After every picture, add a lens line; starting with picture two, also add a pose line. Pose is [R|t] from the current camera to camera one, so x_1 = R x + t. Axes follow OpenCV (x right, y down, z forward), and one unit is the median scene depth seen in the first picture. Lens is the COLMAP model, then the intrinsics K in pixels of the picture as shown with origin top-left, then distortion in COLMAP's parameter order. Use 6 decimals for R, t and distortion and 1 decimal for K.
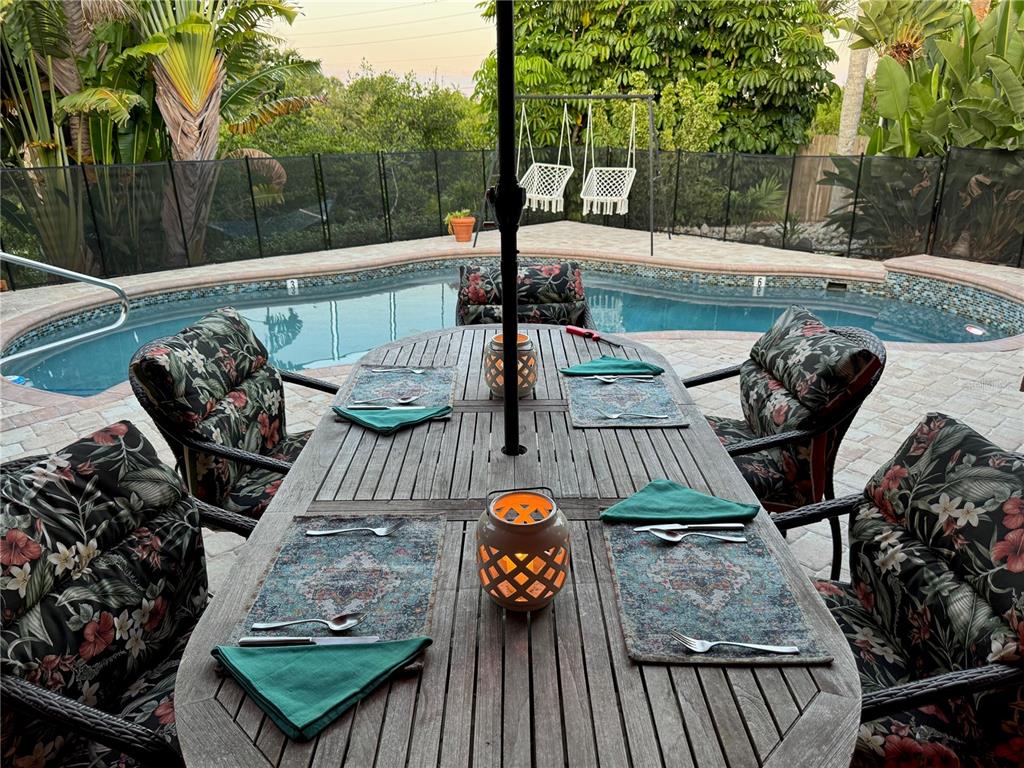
lens RADIAL K [[725.0, 0, 510.2], [0, 725.0, 385.4], [0, 0, 1]] dist [0.043298, -0.017319]
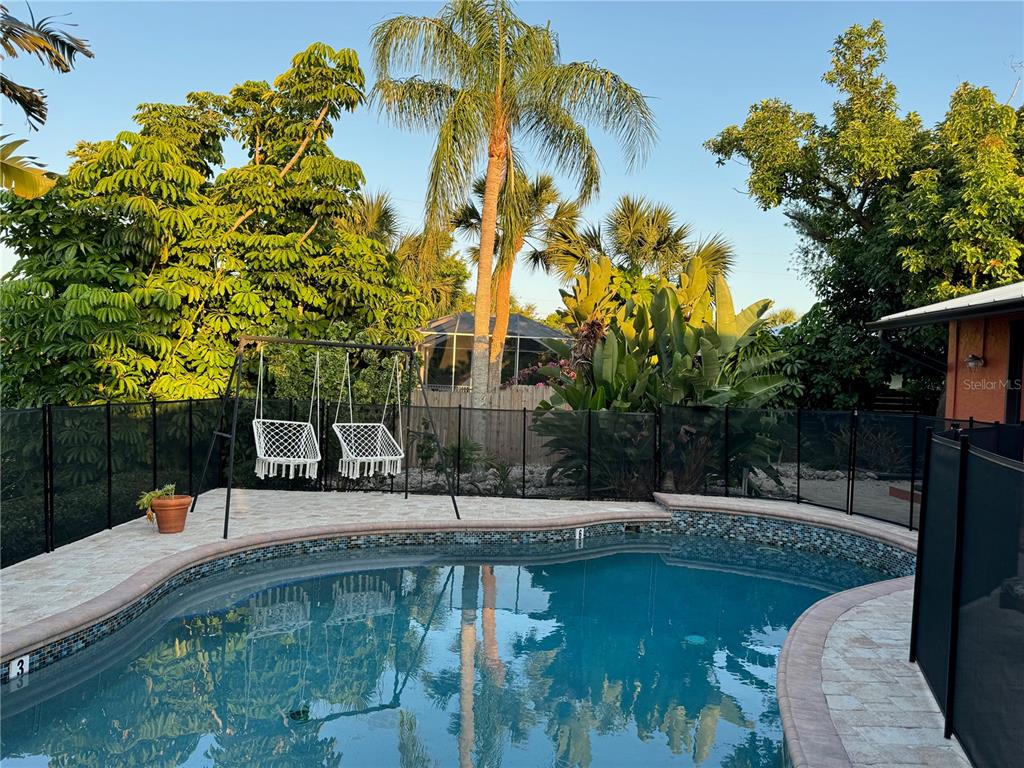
lens RADIAL K [[725.0, 0, 512.8], [0, 725.0, 379.7], [0, 0, 1]] dist [0.043298, -0.017319]
pose [[0.679944, 0.021845, 0.732938, -0.437148], [0.218379, 0.948166, -0.230849, -0.132504], [-0.699990, 0.317023, 0.639930, 0.373774]]
